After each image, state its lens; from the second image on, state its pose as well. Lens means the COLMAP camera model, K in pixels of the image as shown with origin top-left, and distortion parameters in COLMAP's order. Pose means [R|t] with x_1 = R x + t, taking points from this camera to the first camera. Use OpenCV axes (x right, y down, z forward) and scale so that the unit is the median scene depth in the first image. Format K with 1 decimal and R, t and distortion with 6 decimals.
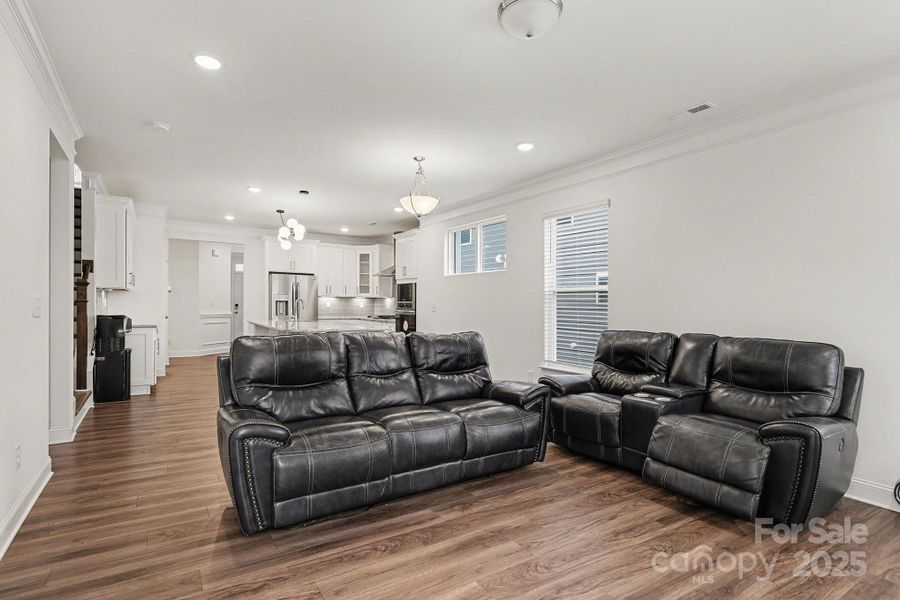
lens RADIAL K [[449.2, 0, 437.4], [0, 449.2, 305.2], [0, 0, 1]] dist [-0.000637, -0.002072]
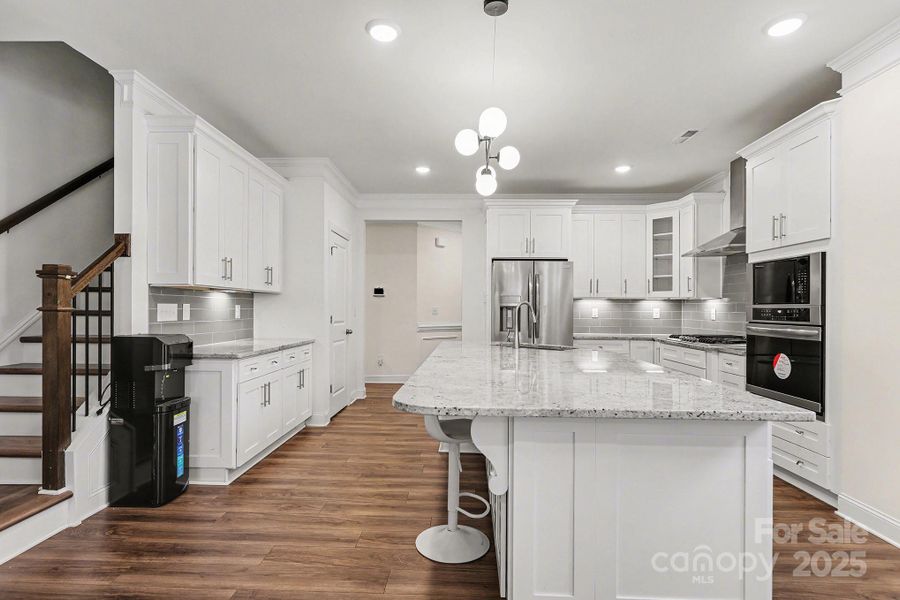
lens RADIAL K [[449.2, 0, 449.6], [0, 449.2, 312.6], [0, 0, 1]] dist [-0.000637, -0.002072]
pose [[0.833548, -0.003292, -0.552437, -0.079474], [0.004064, 0.999992, 0.000173, -0.002083], [0.552432, -0.002389, 0.833555, 0.419956]]
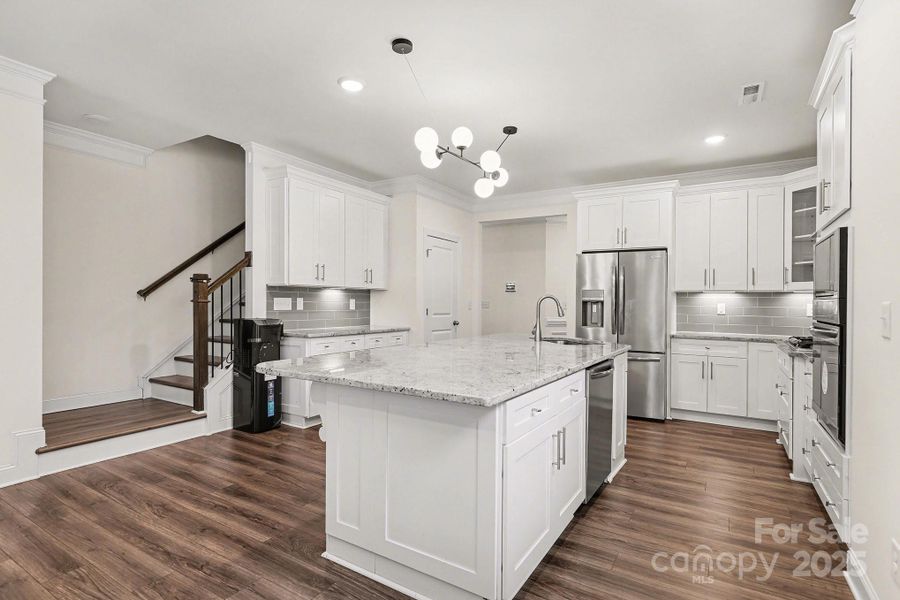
lens RADIAL K [[449.2, 0, 449.4], [0, 449.2, 306.8], [0, 0, 1]] dist [-0.000637, -0.002072]
pose [[0.452789, 0.000560, -0.891617, 0.067298], [-0.005788, 0.999981, -0.002311, 0.000019], [0.891599, 0.006207, 0.452784, 0.523742]]
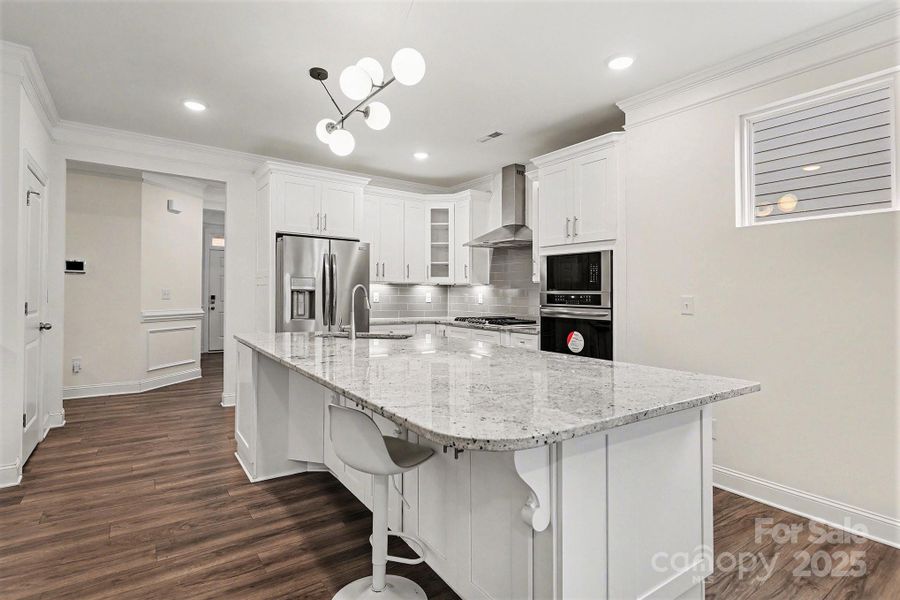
lens RADIAL K [[449.2, 0, 449.0], [0, 449.2, 288.7], [0, 0, 1]] dist [-0.000637, -0.002072]
pose [[0.998207, -0.000972, 0.059842, -0.190839], [0.001749, 0.999915, -0.012930, -0.004111], [-0.059824, 0.013011, 0.998124, 0.436616]]
